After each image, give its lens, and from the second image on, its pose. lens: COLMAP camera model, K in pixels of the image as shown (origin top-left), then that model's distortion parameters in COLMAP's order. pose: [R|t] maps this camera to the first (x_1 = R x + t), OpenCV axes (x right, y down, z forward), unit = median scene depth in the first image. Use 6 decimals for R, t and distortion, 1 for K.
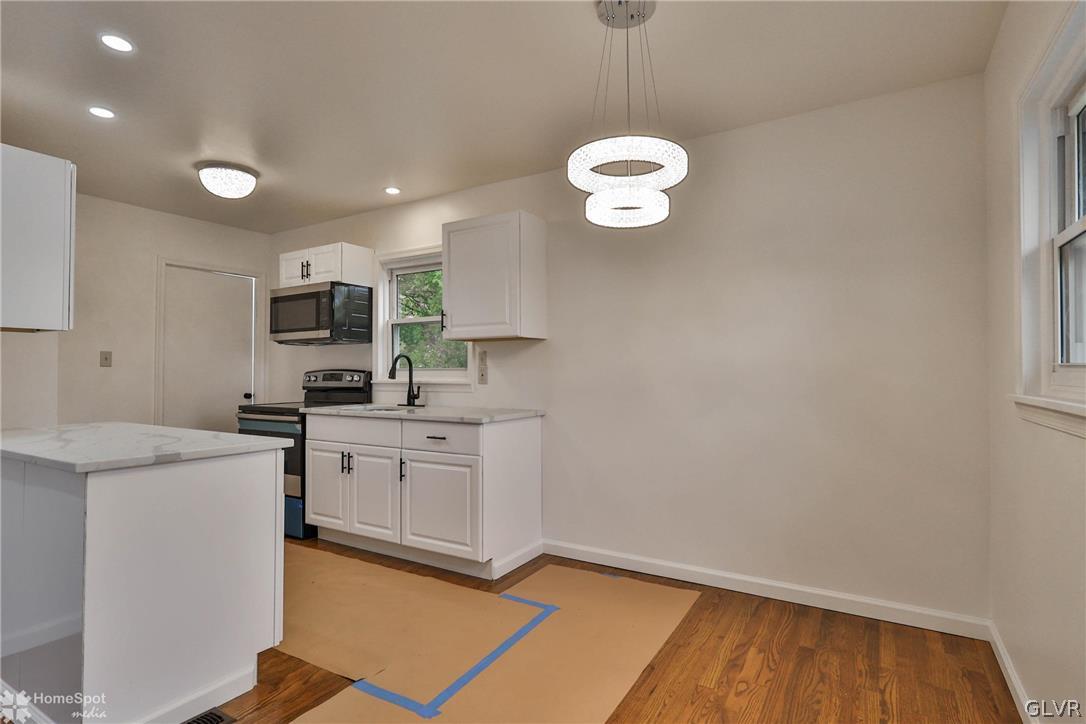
lens RADIAL K [[541.9, 0, 543.0], [0, 541.9, 362.0], [0, 0, 1]] dist [0.001714, 0.000596]
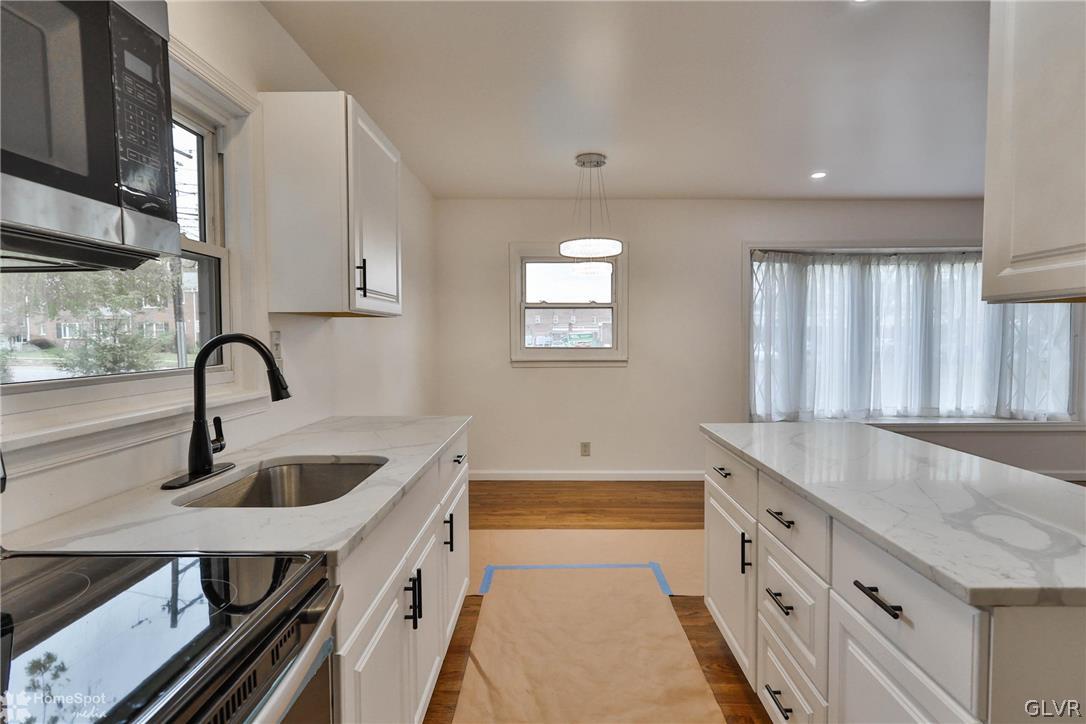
lens RADIAL K [[541.9, 0, 543.0], [0, 541.9, 362.0], [0, 0, 1]] dist [0.001714, 0.000596]
pose [[-0.535309, -0.025899, 0.844259, -0.831311], [-0.004699, 0.999606, 0.027685, -0.001305], [-0.844643, 0.010853, -0.535219, 1.302135]]
